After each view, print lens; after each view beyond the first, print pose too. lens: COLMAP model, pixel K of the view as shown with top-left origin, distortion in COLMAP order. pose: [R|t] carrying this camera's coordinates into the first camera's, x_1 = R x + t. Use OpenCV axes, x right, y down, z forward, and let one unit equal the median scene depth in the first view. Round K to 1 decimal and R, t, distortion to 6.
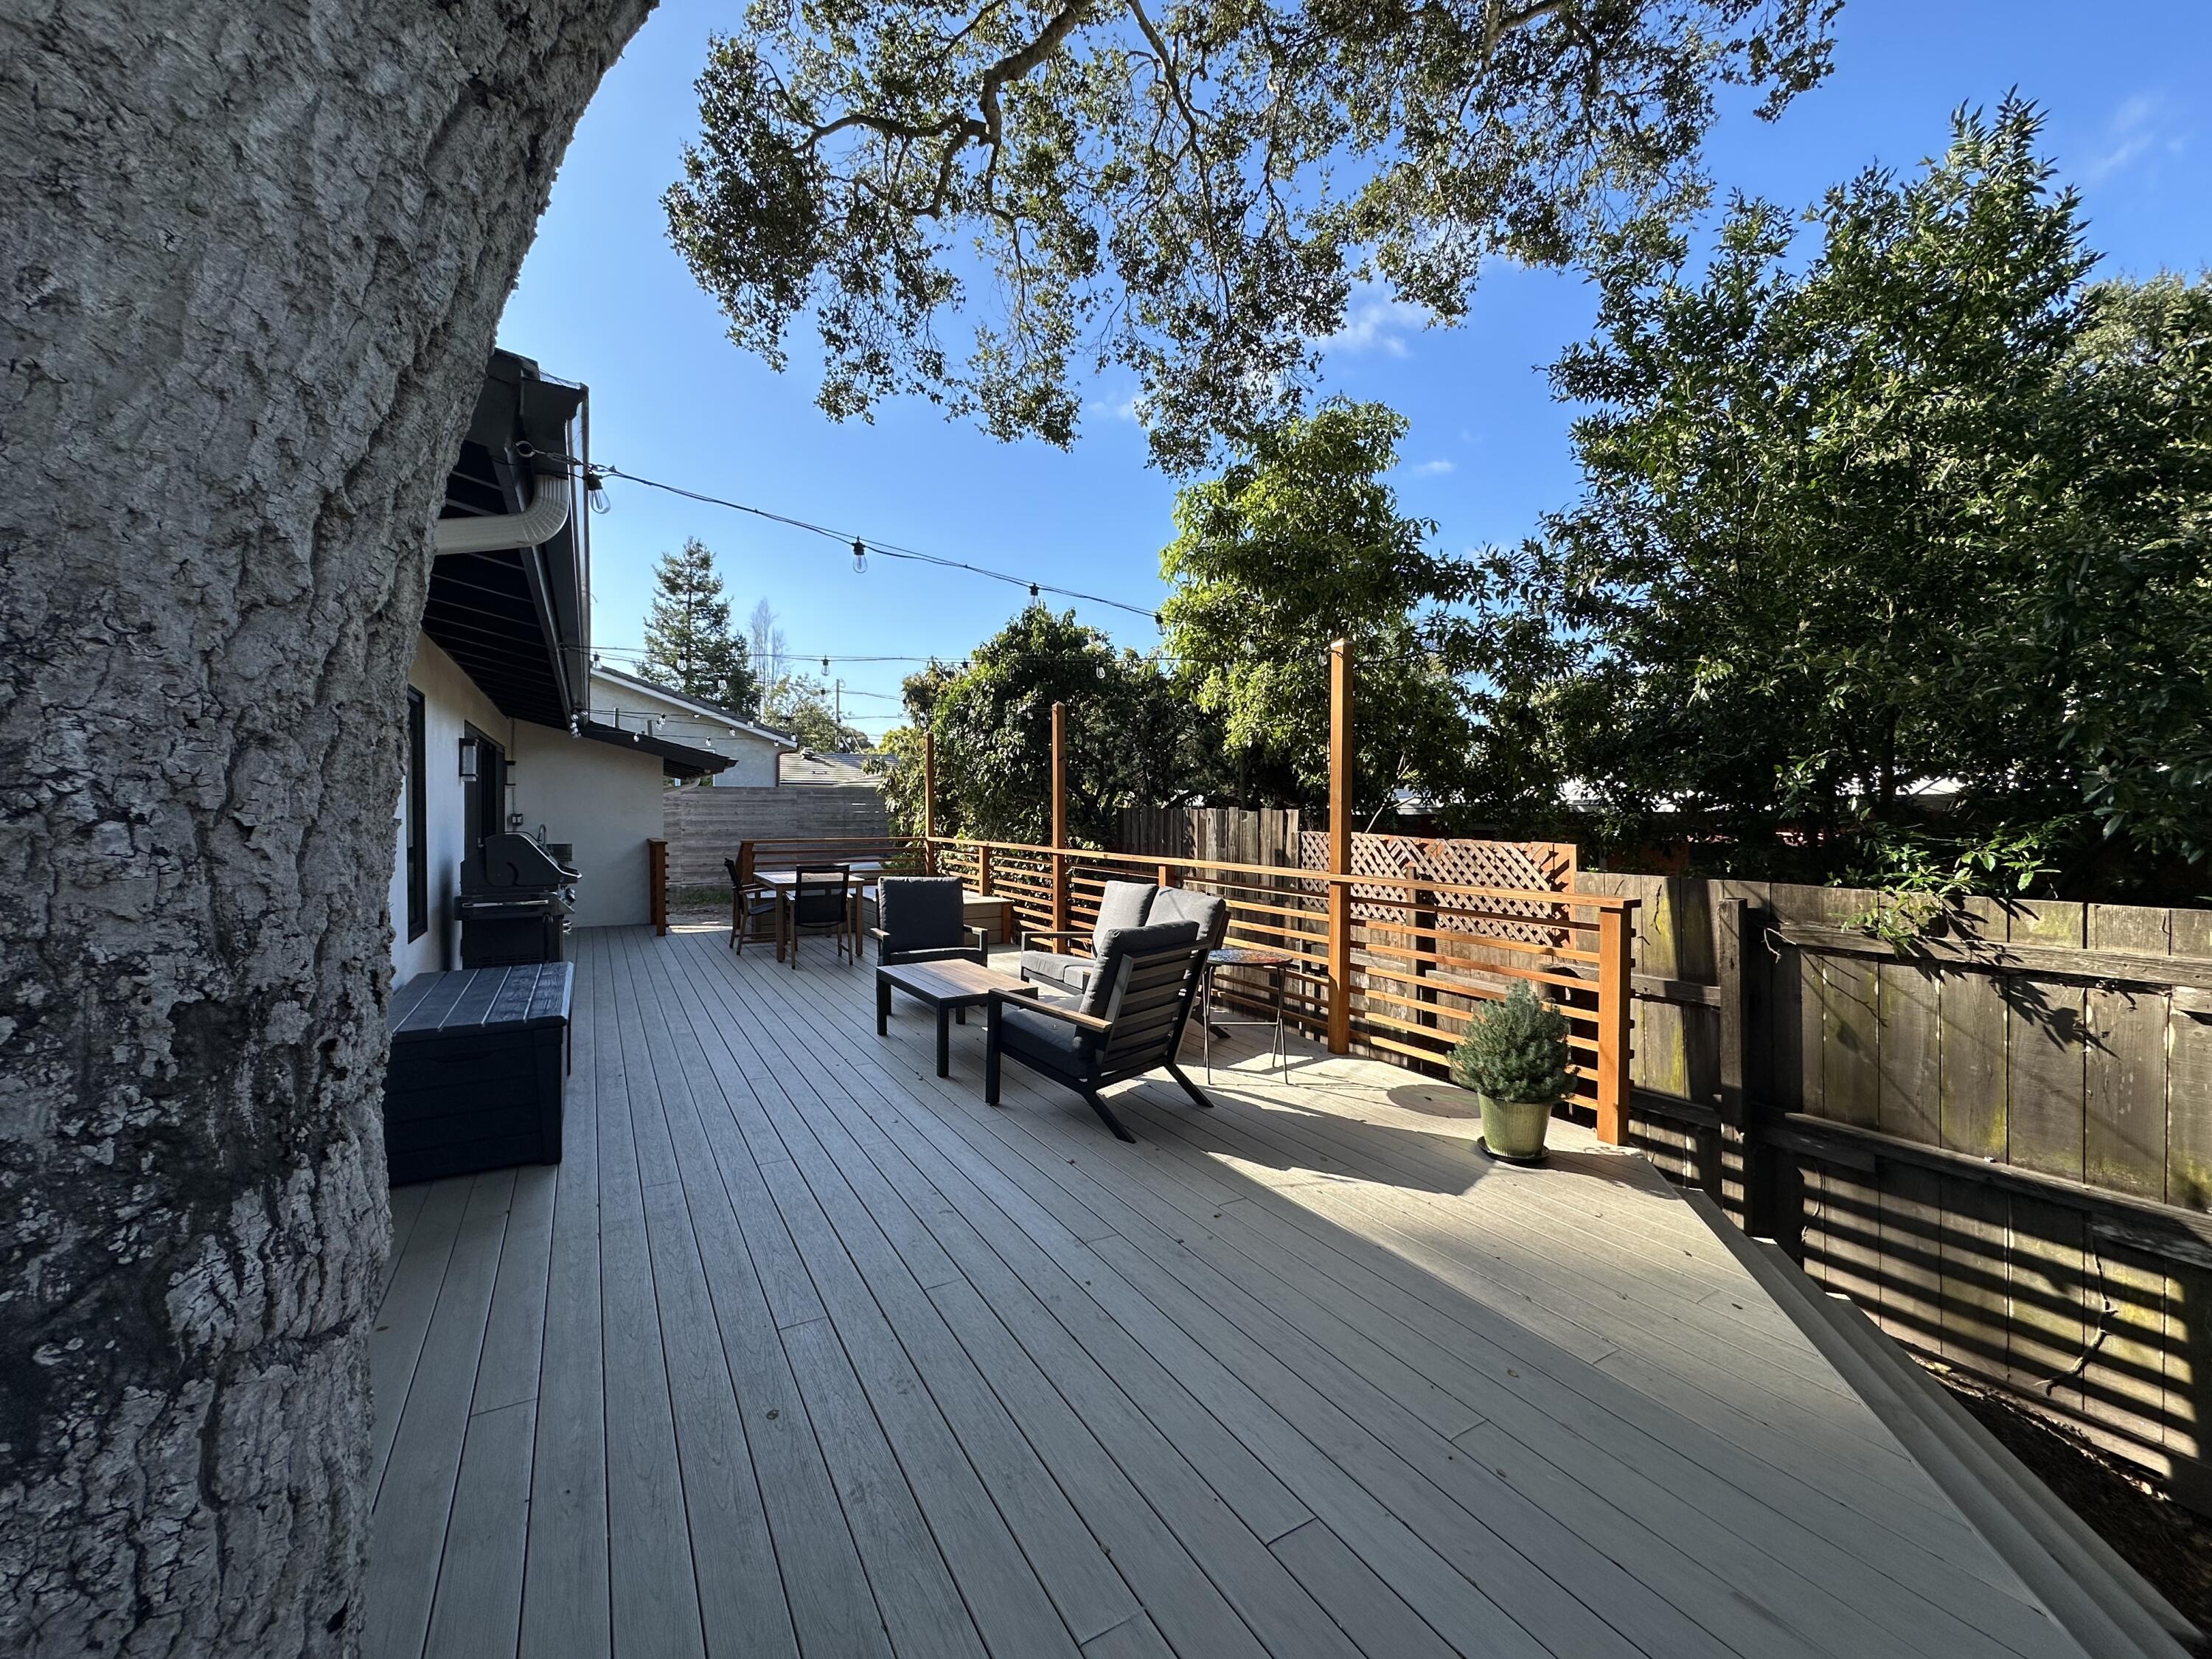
lens RADIAL K [[877.4, 0, 1106.0], [0, 877.4, 829.5], [0, 0, 1]] dist [-0.001806, 0.000131]
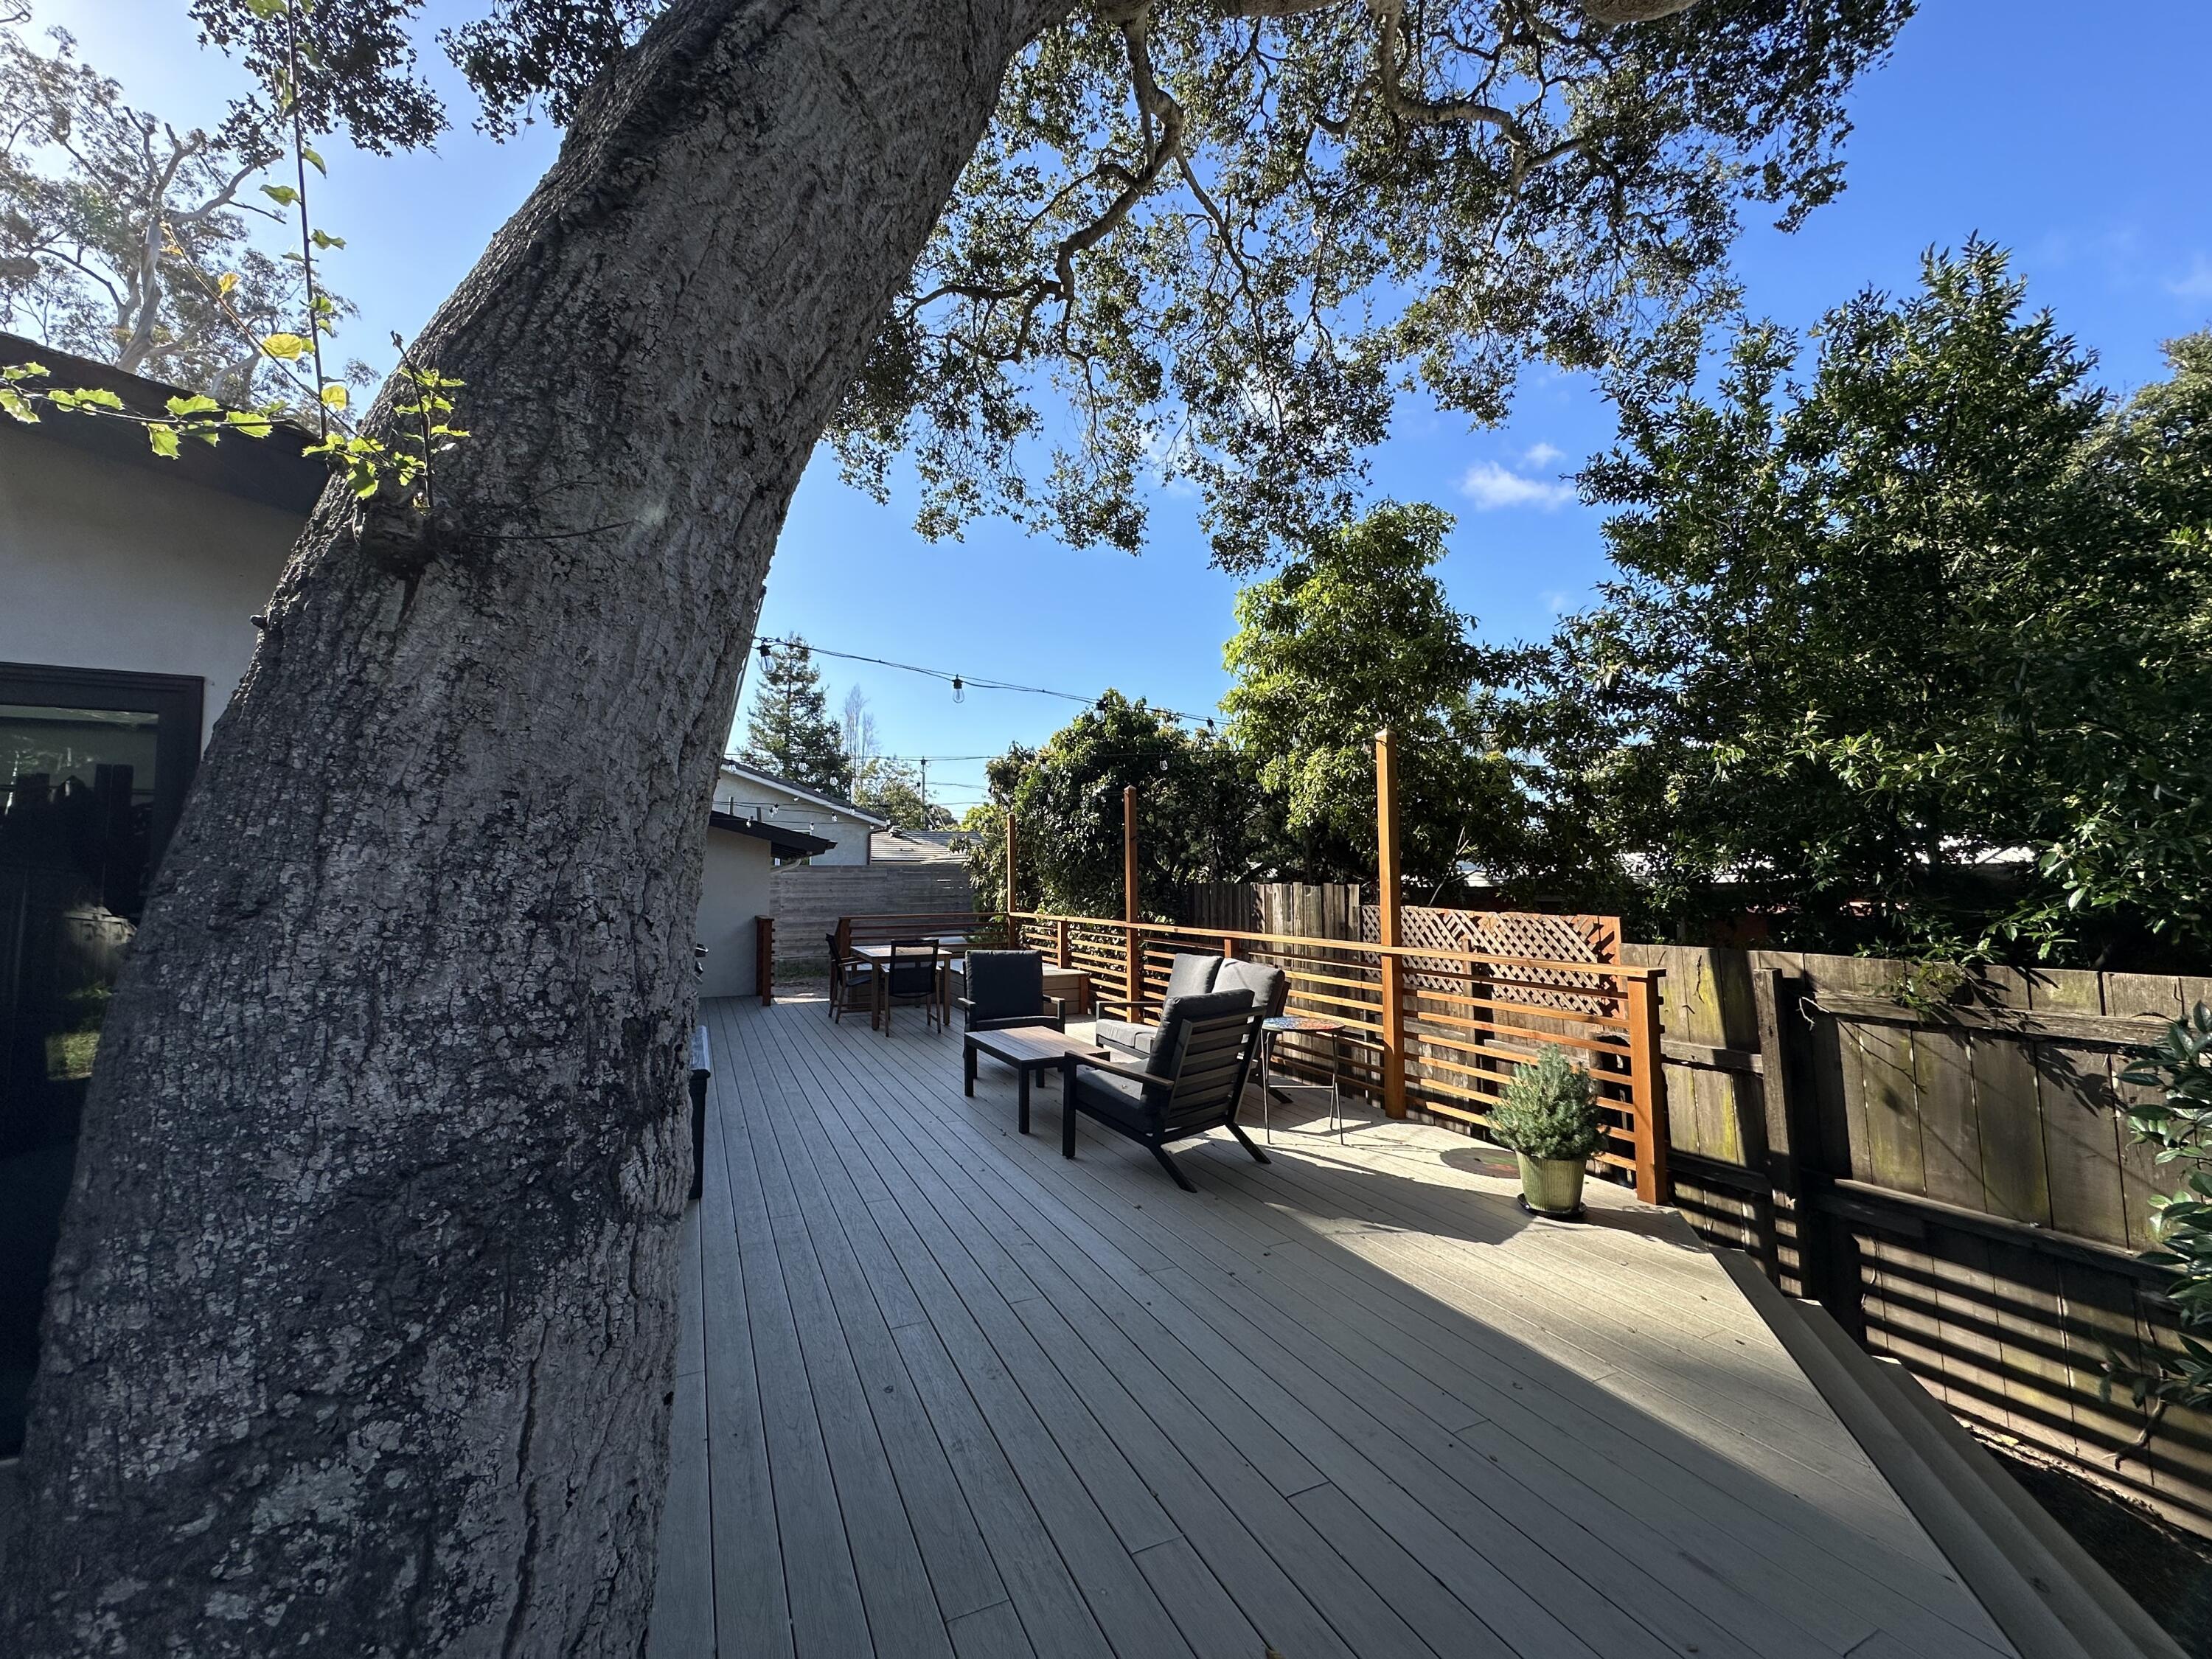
lens RADIAL K [[877.4, 0, 1106.0], [0, 877.4, 829.5], [0, 0, 1]] dist [-0.001806, 0.000131]
pose [[0.995893, -0.015406, -0.089218, 0.013011], [0.008003, 0.996538, -0.082749, -0.003719], [0.090184, 0.081695, 0.992569, -0.072725]]
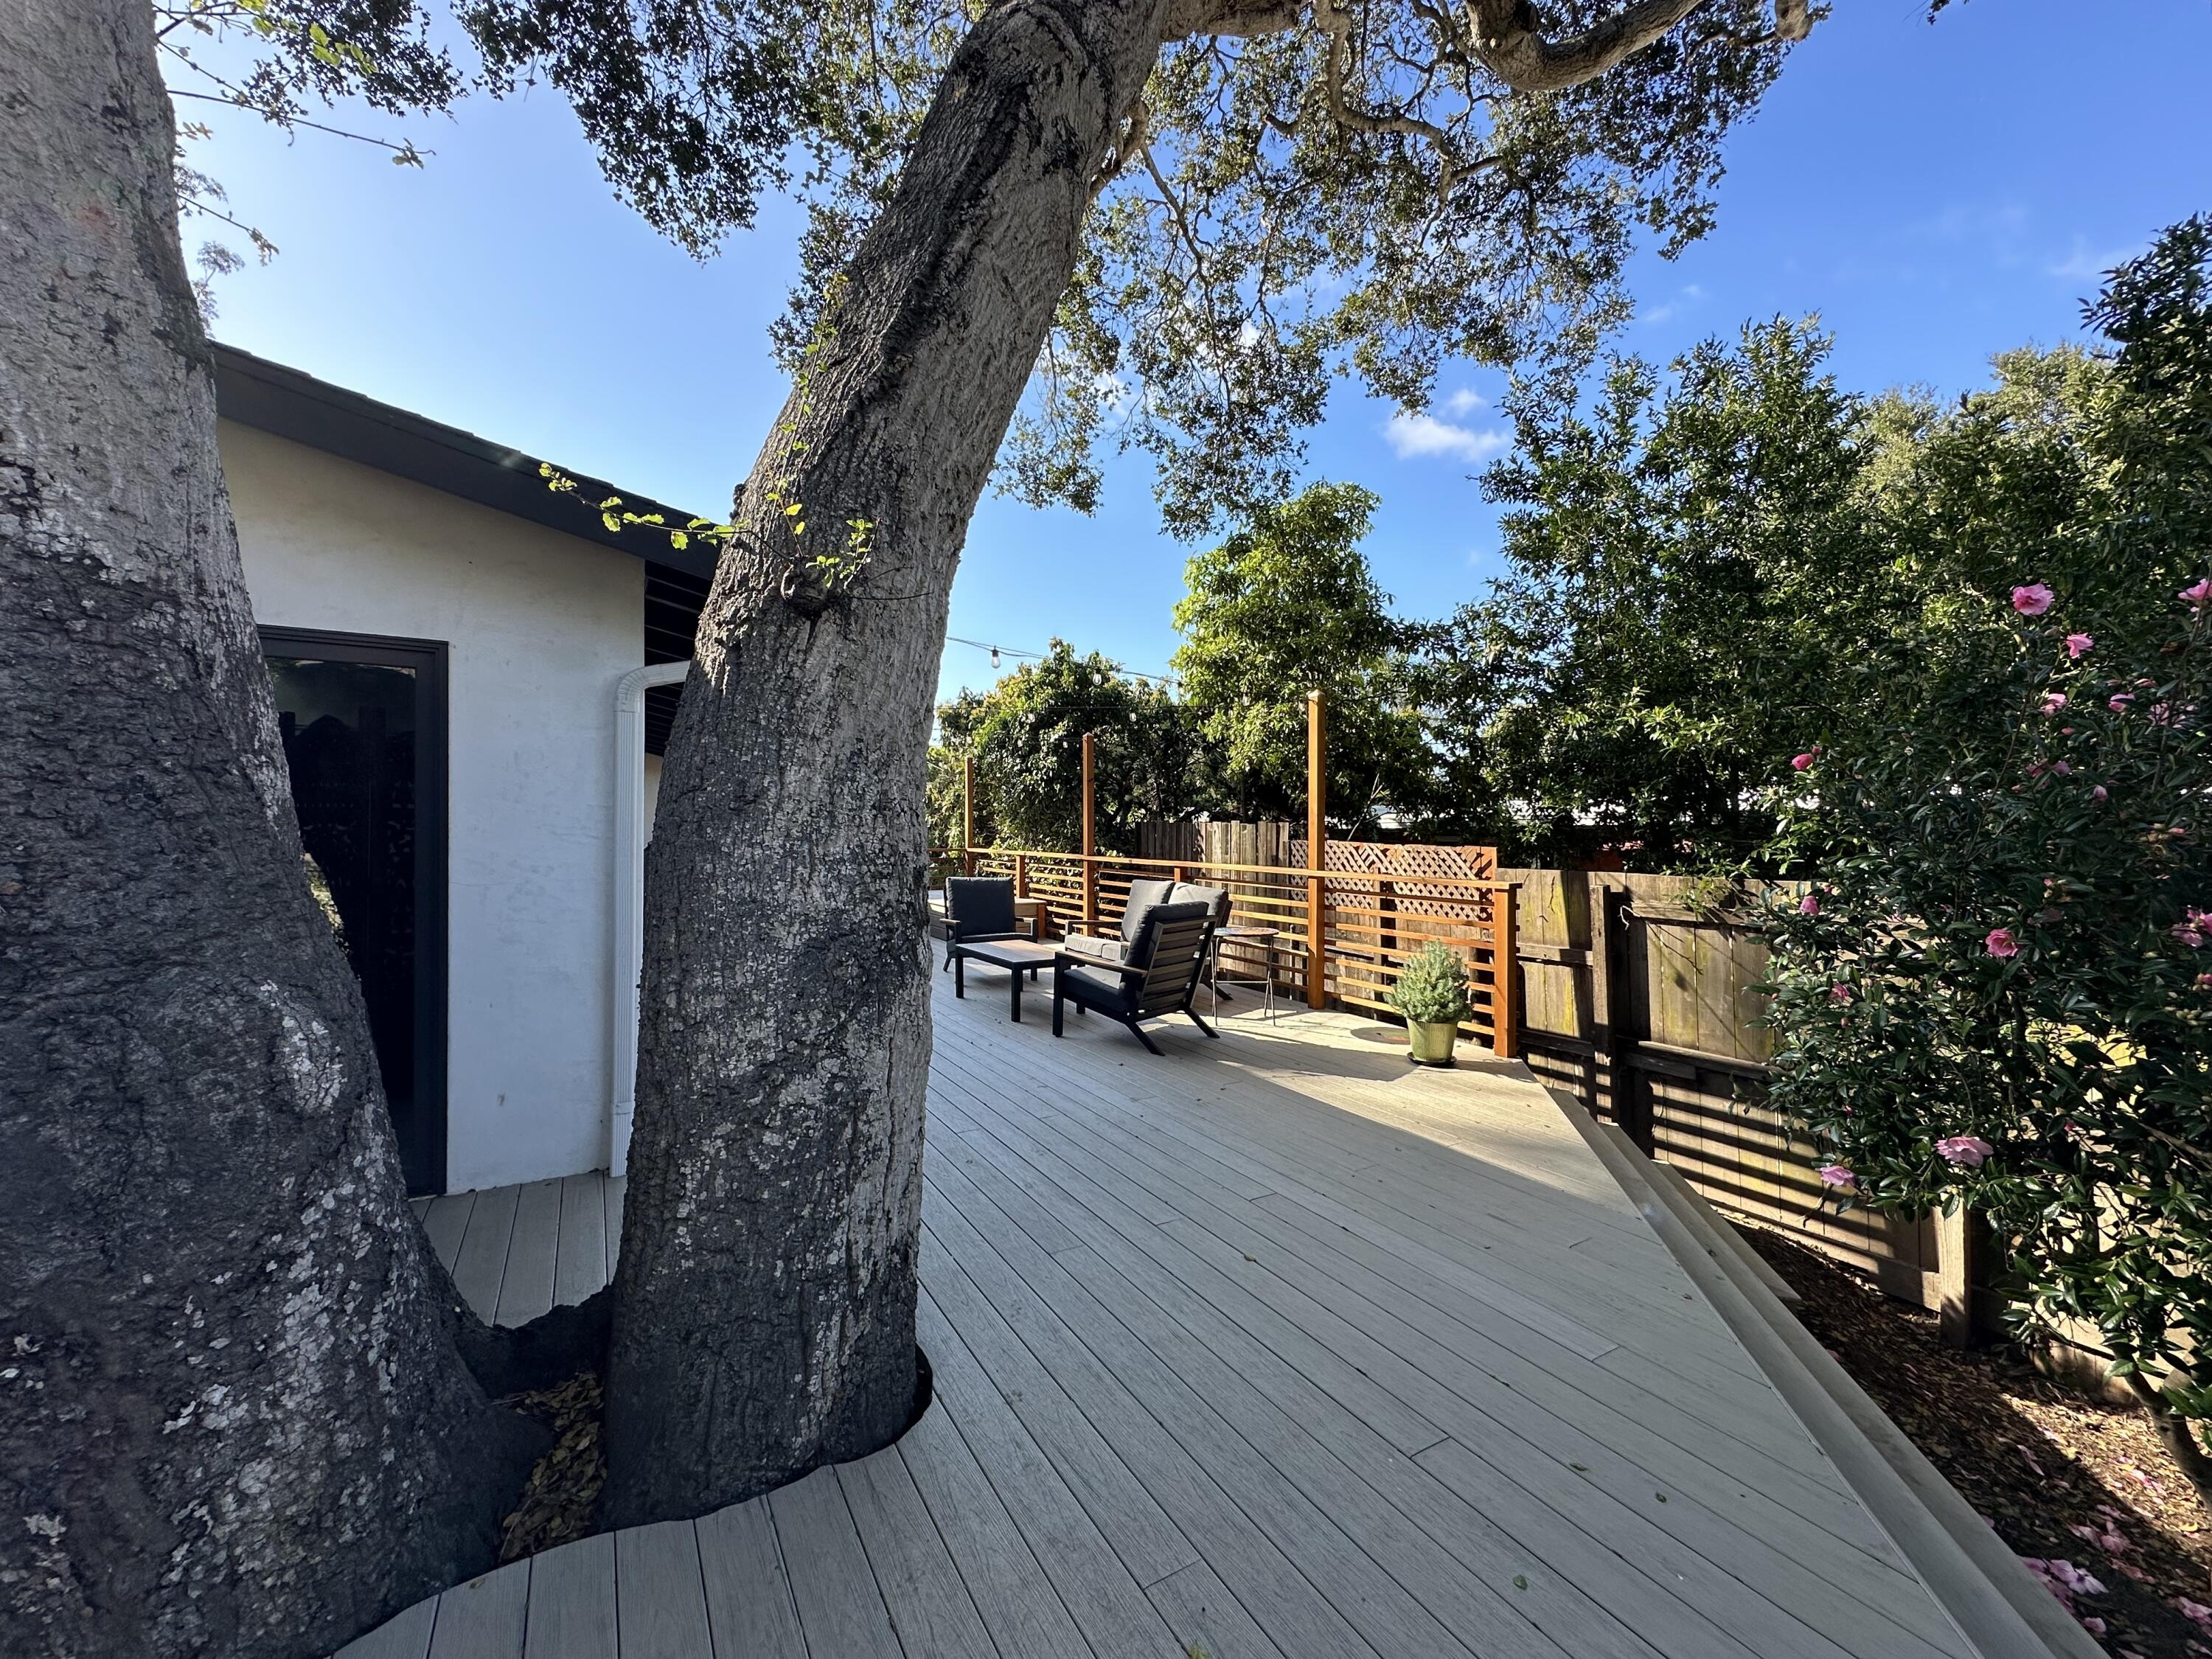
lens RADIAL K [[877.4, 0, 1106.0], [0, 877.4, 829.5], [0, 0, 1]] dist [-0.001806, 0.000131]
pose [[0.999990, -0.001020, -0.004332, -0.027486], [0.000933, 0.999801, -0.019950, 0.011046], [0.004351, 0.019946, 0.999792, -0.212398]]
